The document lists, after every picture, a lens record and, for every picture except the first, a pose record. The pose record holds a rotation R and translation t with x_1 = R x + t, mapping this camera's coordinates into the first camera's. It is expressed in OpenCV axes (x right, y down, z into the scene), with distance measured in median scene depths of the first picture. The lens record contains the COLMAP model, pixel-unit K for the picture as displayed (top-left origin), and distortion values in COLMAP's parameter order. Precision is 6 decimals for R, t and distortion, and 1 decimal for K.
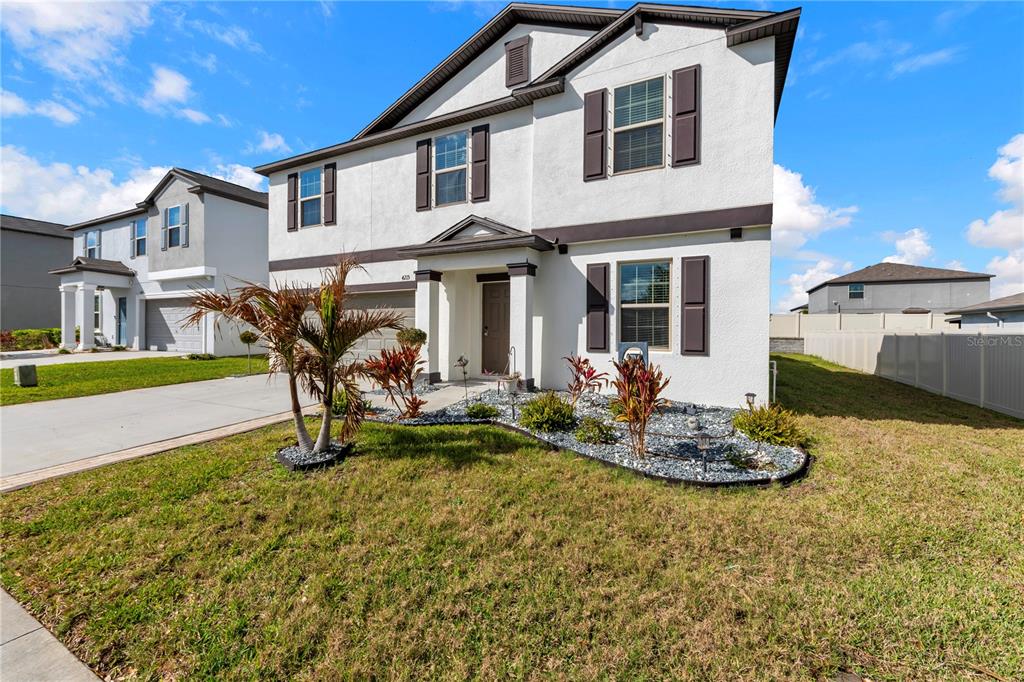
lens RADIAL K [[419.1, 0, 510.1], [0, 419.1, 334.7], [0, 0, 1]] dist [-0.004737, -0.000335]
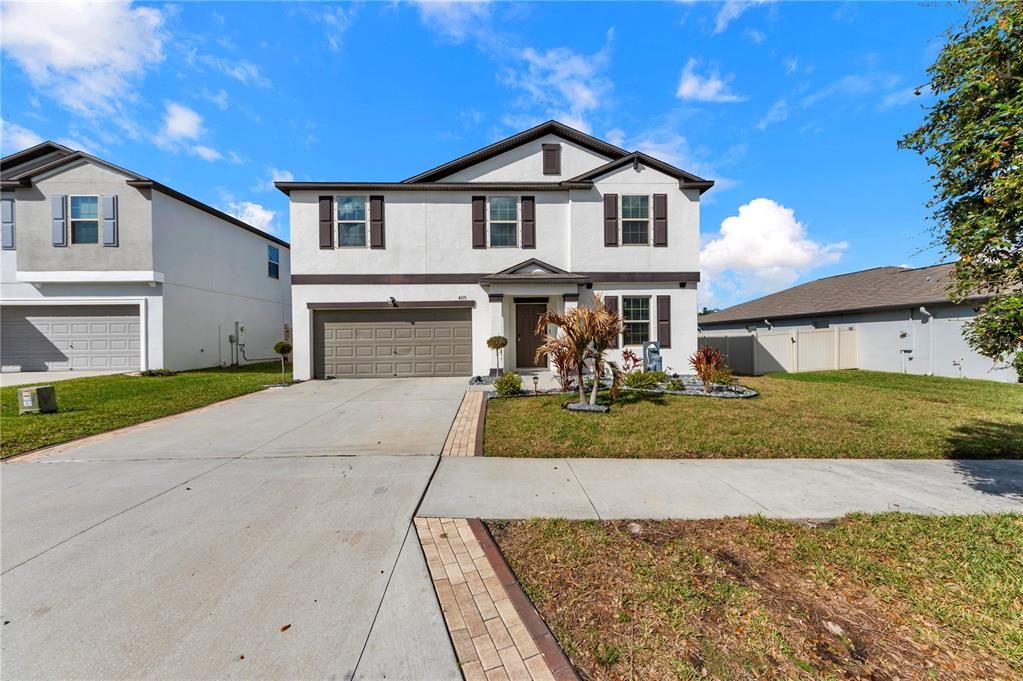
lens RADIAL K [[374.9, 0, 507.3], [0, 374.9, 339.3], [0, 0, 1]] dist [-0.002060, -0.000143]
pose [[0.874878, -0.016637, 0.484057, -0.784469], [0.021515, 0.999758, -0.004523, 0.001357], [-0.483865, 0.014372, 0.875025, -0.098149]]
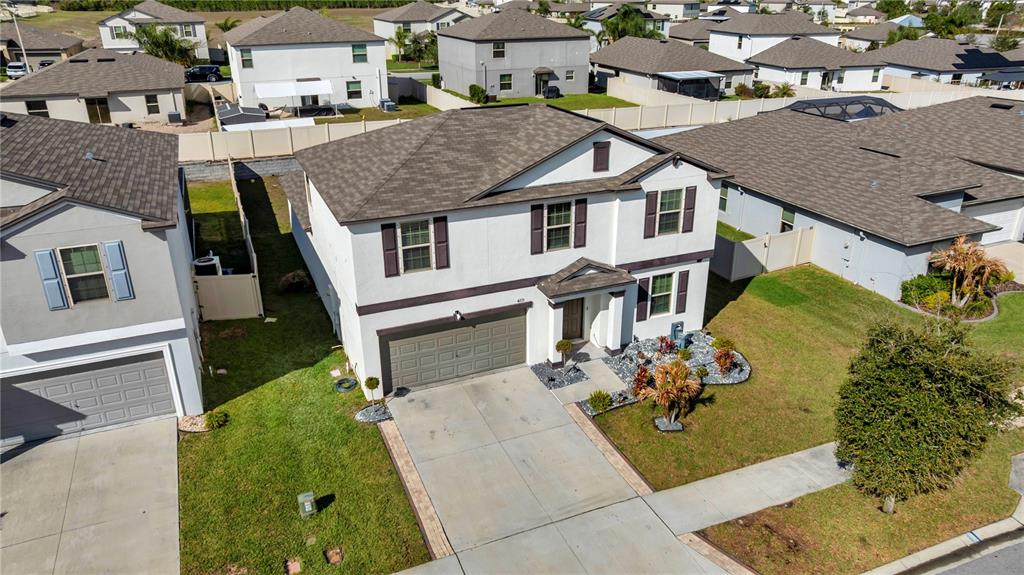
lens RADIAL K [[718.5, 0, 512.8], [0, 718.5, 285.8], [0, 0, 1]] dist [-0.022372, -0.002042]
pose [[0.638957, -0.309421, 0.704267, -2.137707], [0.017232, 0.921061, 0.389036, -1.227927], [-0.769049, -0.236442, 0.593851, -0.396952]]
